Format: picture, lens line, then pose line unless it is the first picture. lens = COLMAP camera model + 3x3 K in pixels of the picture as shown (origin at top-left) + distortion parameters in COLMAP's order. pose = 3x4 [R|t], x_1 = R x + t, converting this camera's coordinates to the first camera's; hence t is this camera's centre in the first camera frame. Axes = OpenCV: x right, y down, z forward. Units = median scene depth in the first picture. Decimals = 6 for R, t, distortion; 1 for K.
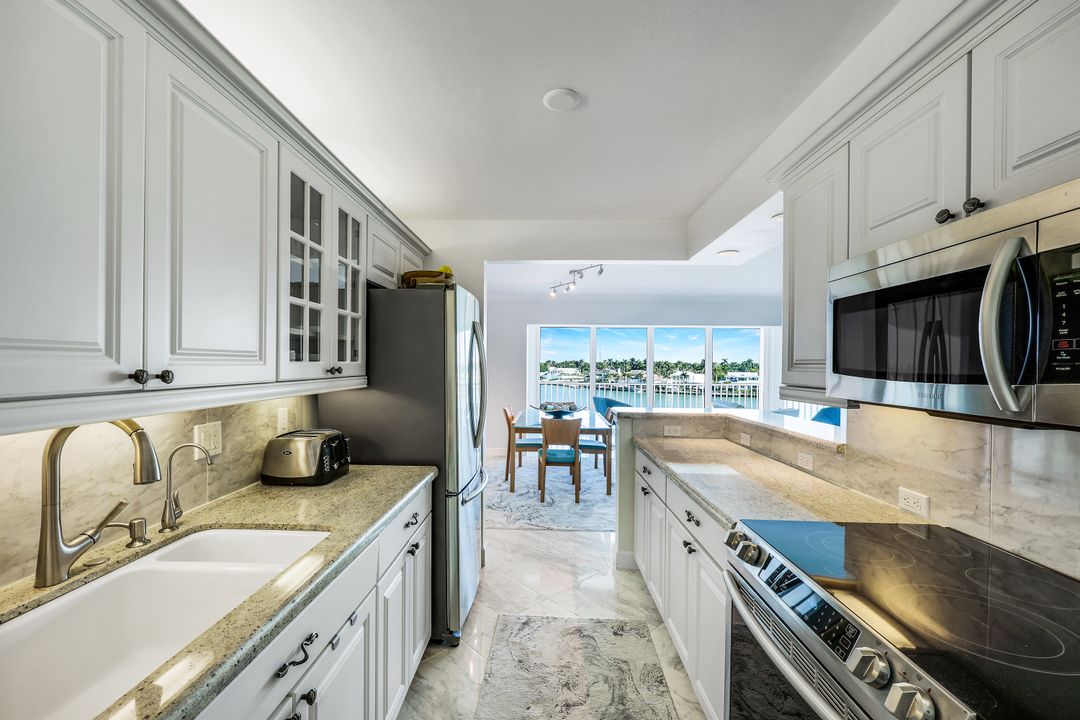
lens RADIAL K [[436.4, 0, 541.3], [0, 436.4, 362.4], [0, 0, 1]] dist [-0.001143, 0.000294]
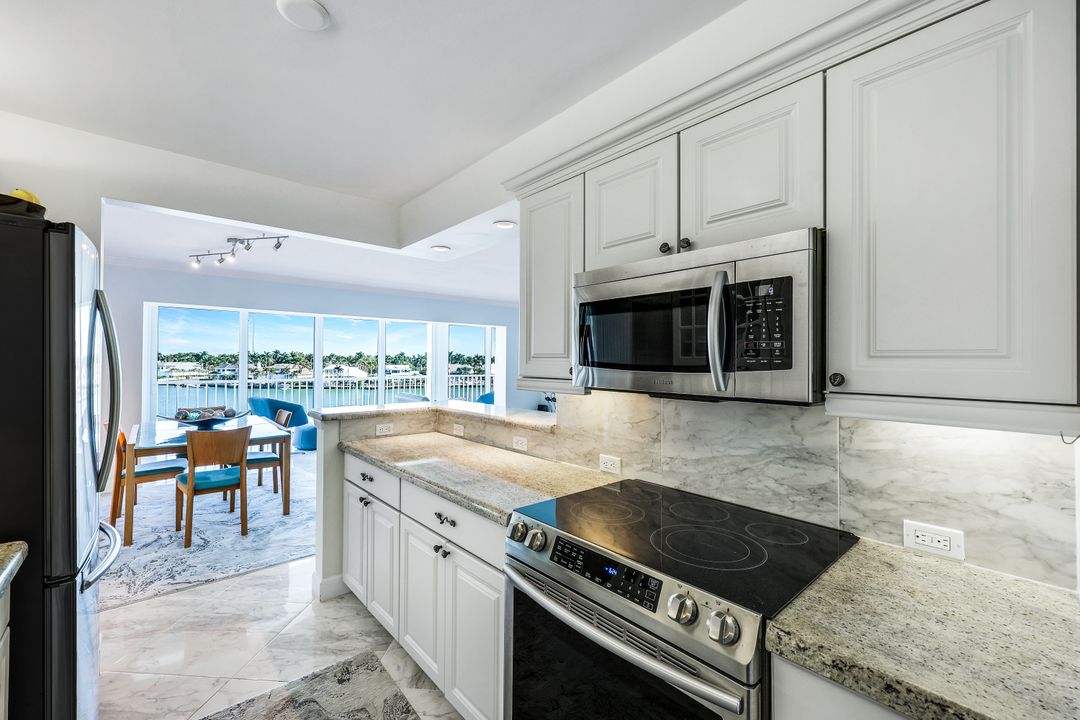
lens RADIAL K [[436.4, 0, 532.7], [0, 436.4, 349.2], [0, 0, 1]] dist [-0.001143, 0.000294]
pose [[0.737944, 0.012468, 0.674747, -0.116943], [-0.002729, 0.999876, -0.015491, -0.000482], [-0.674857, 0.009591, 0.737887, 0.119481]]
